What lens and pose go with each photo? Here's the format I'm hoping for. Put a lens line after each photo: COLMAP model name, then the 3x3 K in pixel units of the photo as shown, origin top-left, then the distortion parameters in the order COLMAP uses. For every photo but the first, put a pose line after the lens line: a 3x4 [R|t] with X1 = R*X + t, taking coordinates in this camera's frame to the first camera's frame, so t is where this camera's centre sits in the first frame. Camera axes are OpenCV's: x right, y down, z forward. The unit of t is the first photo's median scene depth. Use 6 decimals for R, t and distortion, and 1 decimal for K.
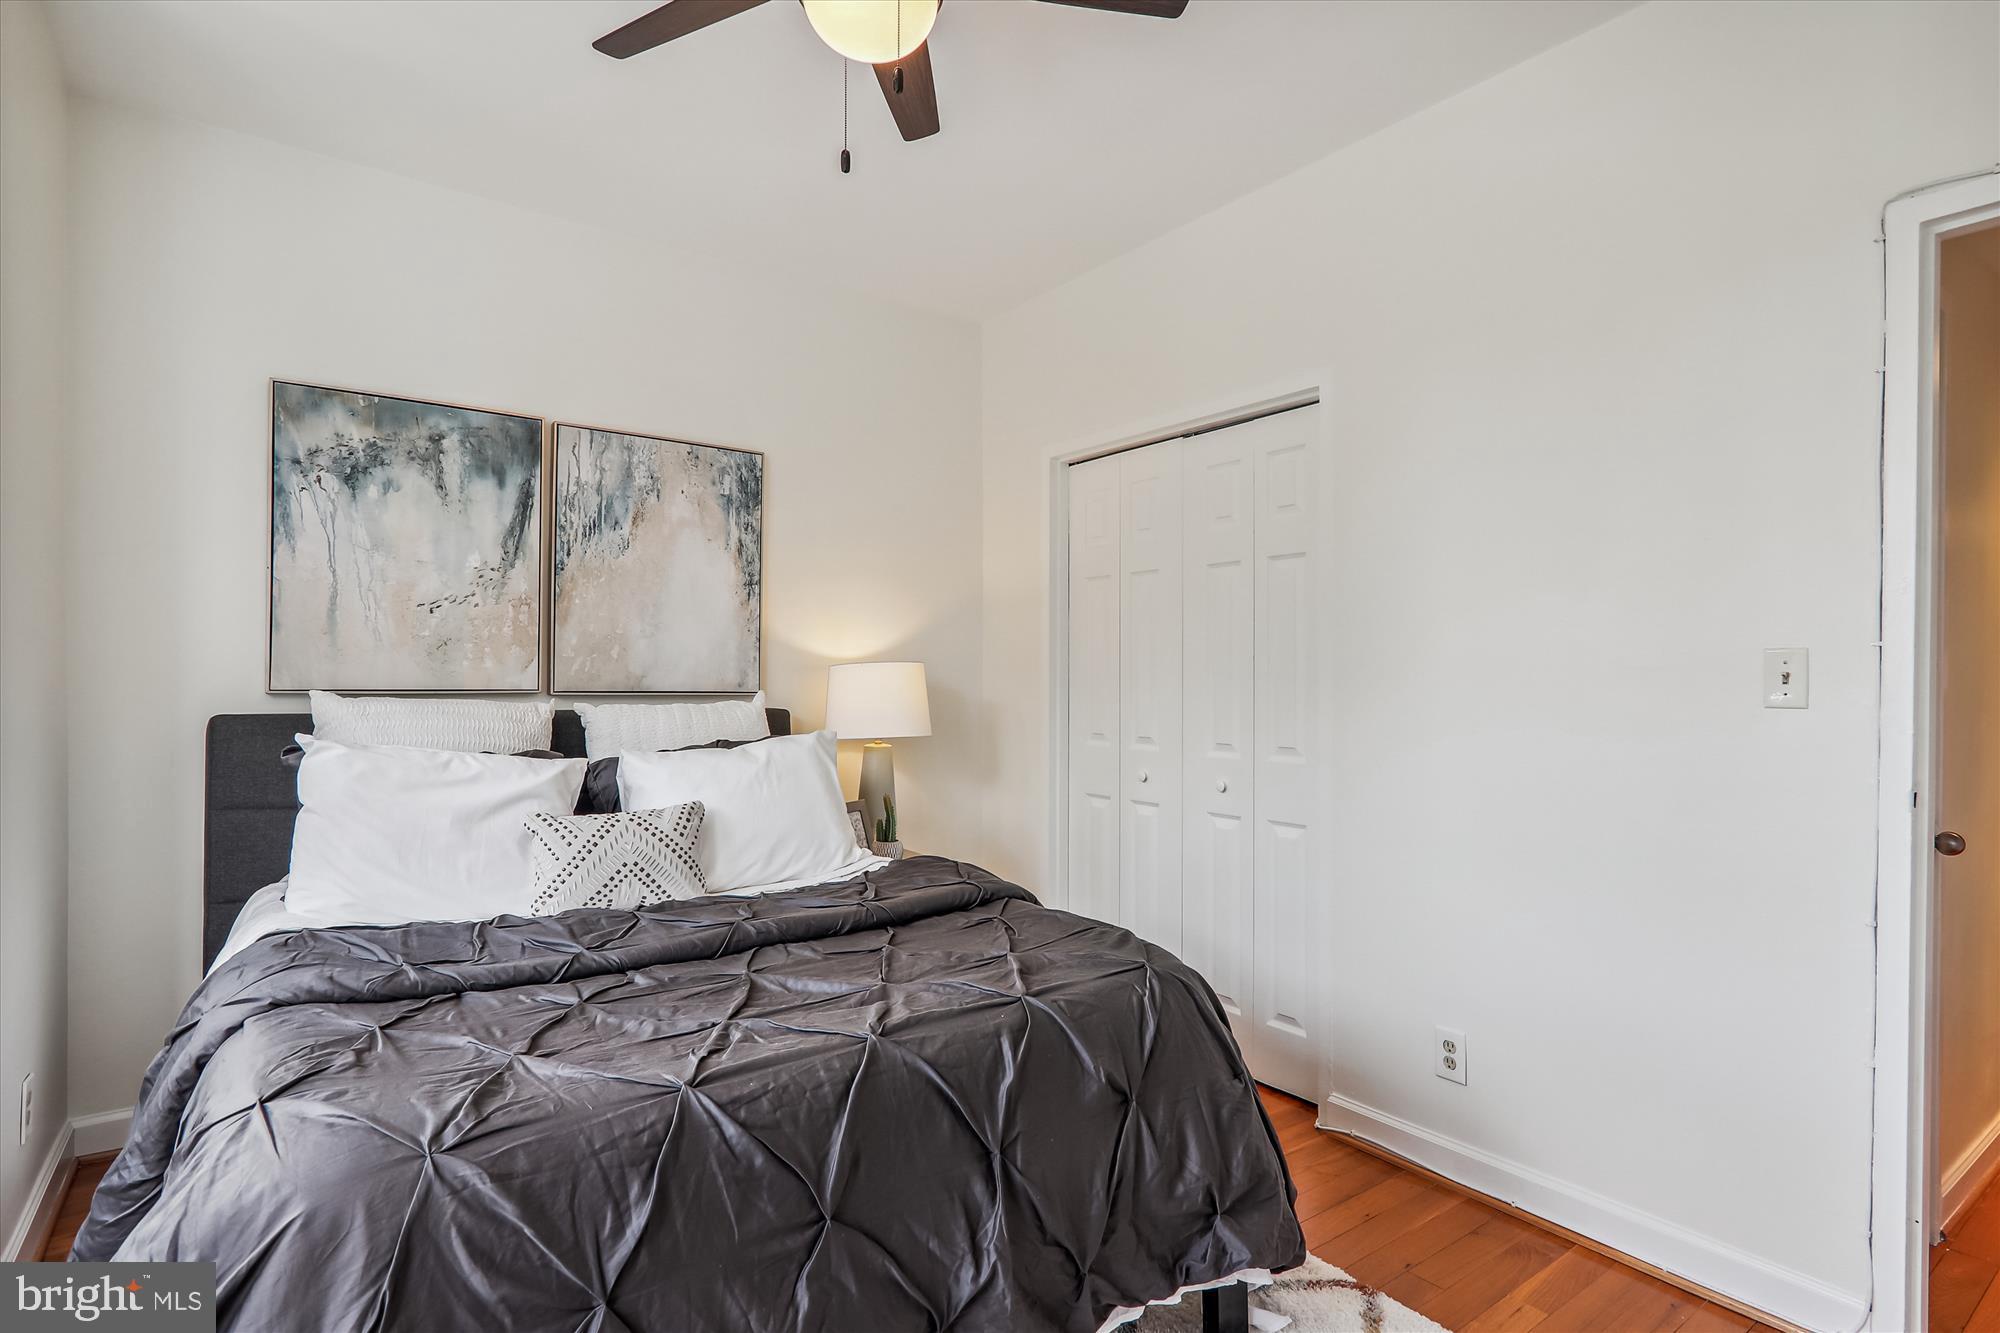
lens RADIAL K [[1021.1, 0, 1008.4], [0, 1021.1, 680.7], [0, 0, 1]] dist [-0.001936, 0.002129]
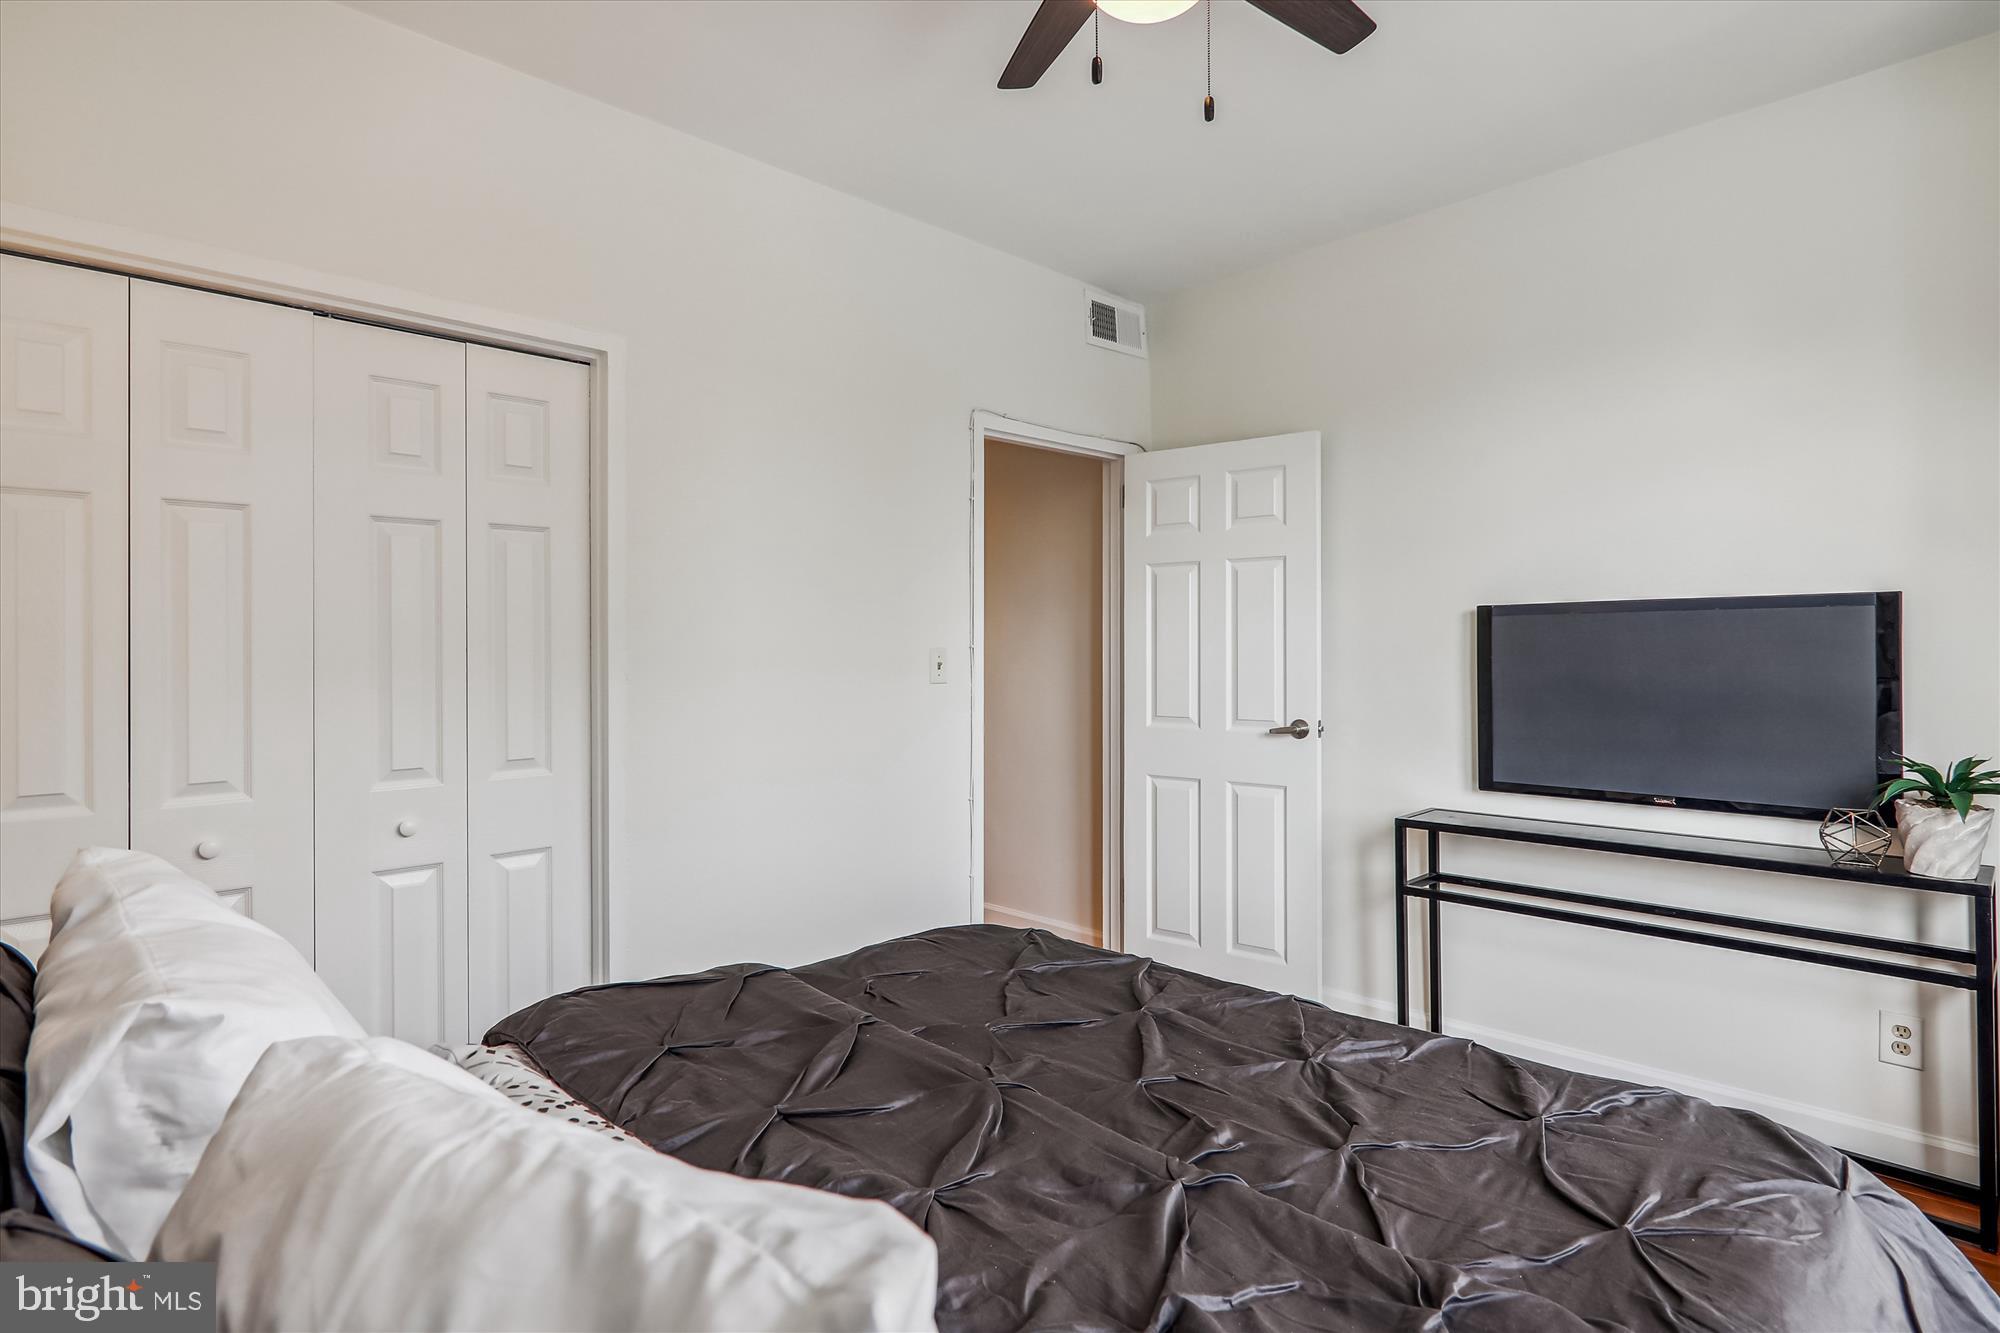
lens RADIAL K [[1021.1, 0, 1008.4], [0, 1021.1, 680.7], [0, 0, 1]] dist [-0.001936, 0.002129]
pose [[-0.114237, -0.035614, 0.992815, -0.595404], [0.008880, 0.999281, 0.036867, -0.025371], [-0.993414, 0.013028, -0.113839, 0.709936]]
